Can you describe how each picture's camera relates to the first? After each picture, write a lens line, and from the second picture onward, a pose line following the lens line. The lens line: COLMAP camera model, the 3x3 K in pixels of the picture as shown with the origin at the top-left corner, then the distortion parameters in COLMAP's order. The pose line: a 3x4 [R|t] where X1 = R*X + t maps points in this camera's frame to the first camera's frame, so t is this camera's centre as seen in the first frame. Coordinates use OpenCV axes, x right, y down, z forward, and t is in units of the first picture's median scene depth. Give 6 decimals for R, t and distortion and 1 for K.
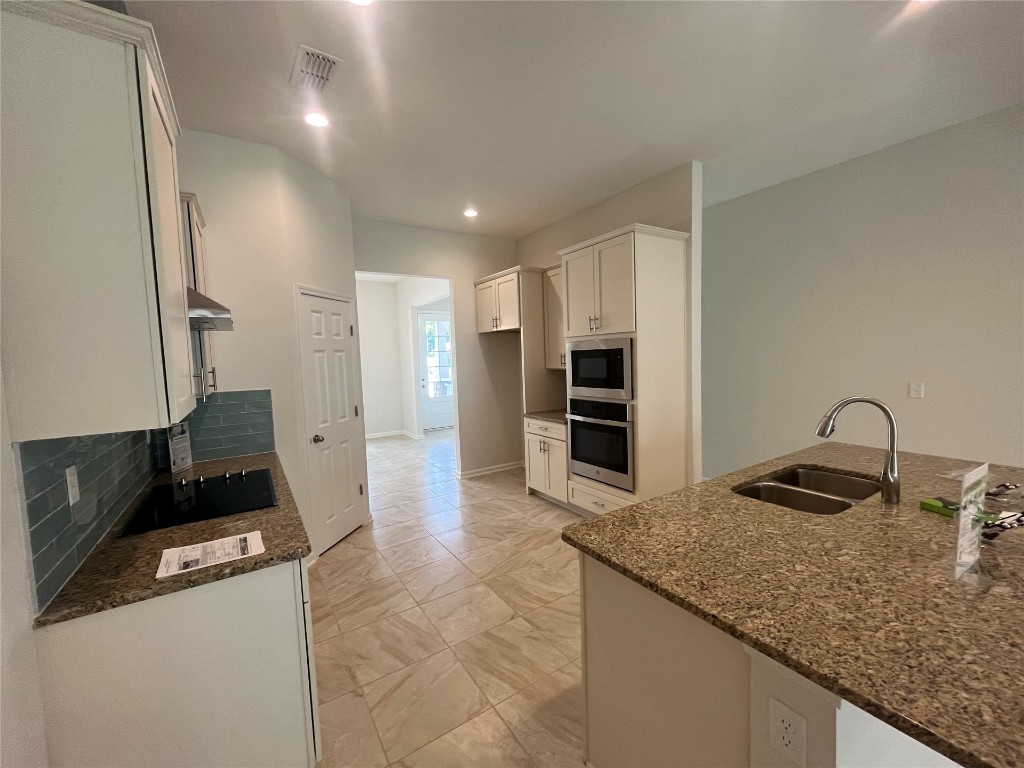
lens RADIAL K [[414.2, 0, 511.7], [0, 414.2, 384.7], [0, 0, 1]] dist [-0.002483, -0.000681]
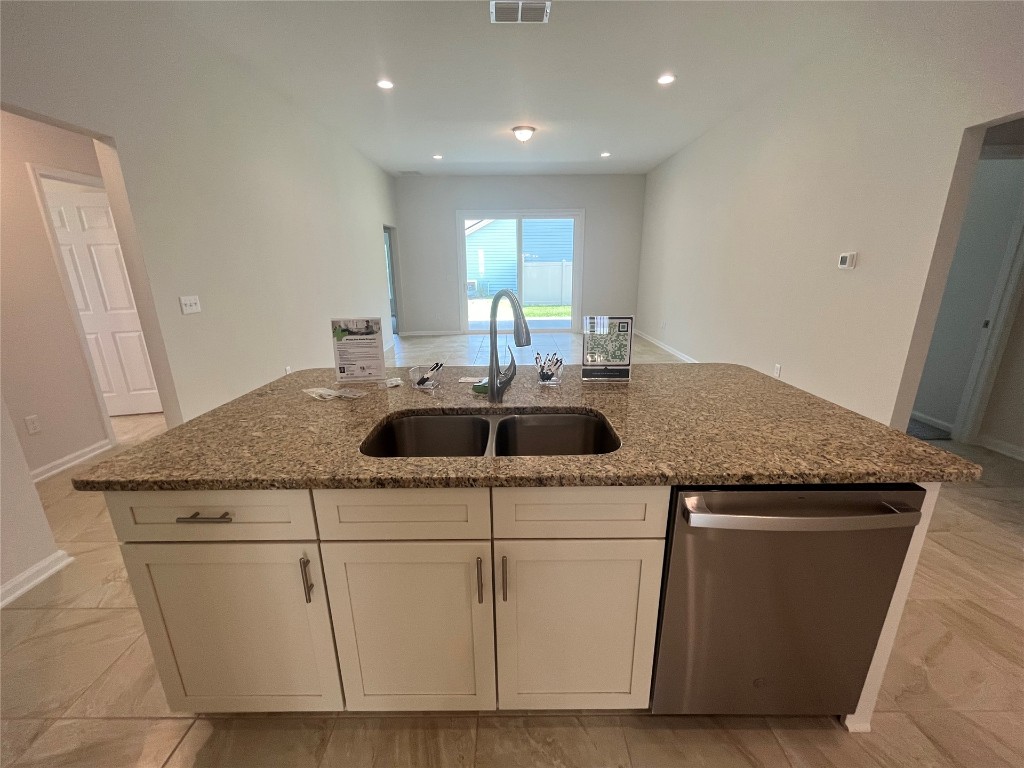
lens RADIAL K [[414.2, 0, 511.3], [0, 414.2, 386.1], [0, 0, 1]] dist [-0.002483, -0.000681]
pose [[-0.838185, -0.108836, 0.534416, 0.159111], [0.078171, 0.945794, 0.315219, -0.020248], [-0.539754, 0.305988, -0.784243, 0.720993]]
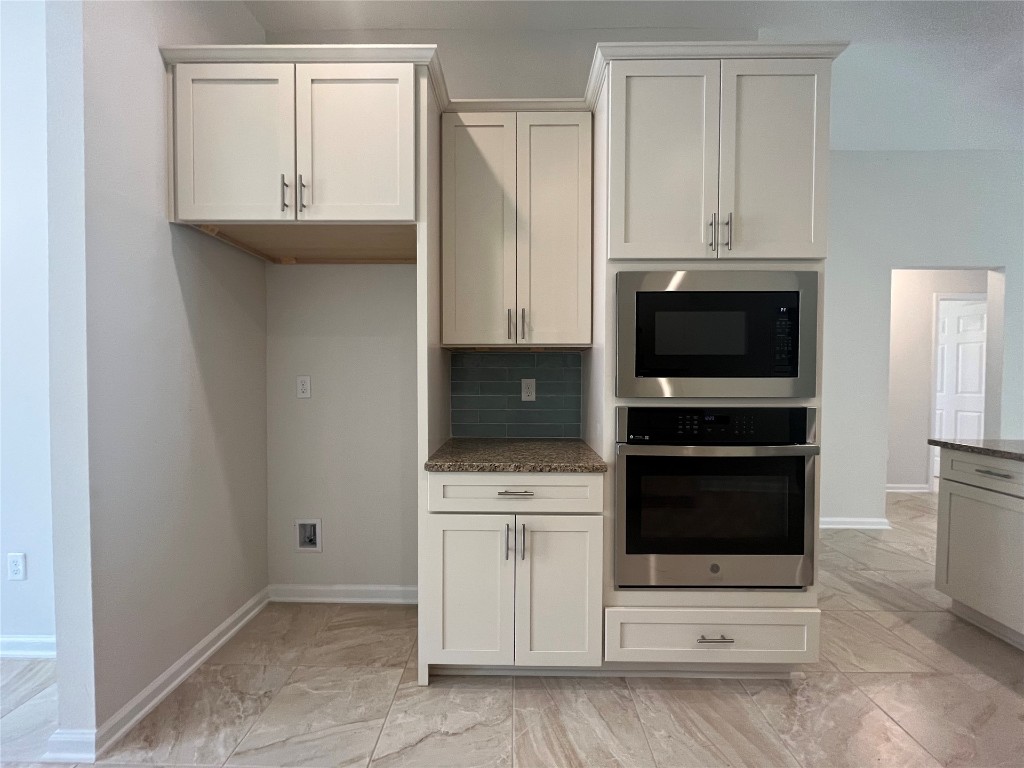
lens RADIAL K [[414.2, 0, 510.0], [0, 414.2, 385.3], [0, 0, 1]] dist [-0.002483, -0.000681]
pose [[0.555103, 0.015529, 0.831637, -0.260017], [0.036520, 0.998407, -0.043020, 0.024789], [-0.830979, 0.054252, 0.553652, 0.841932]]
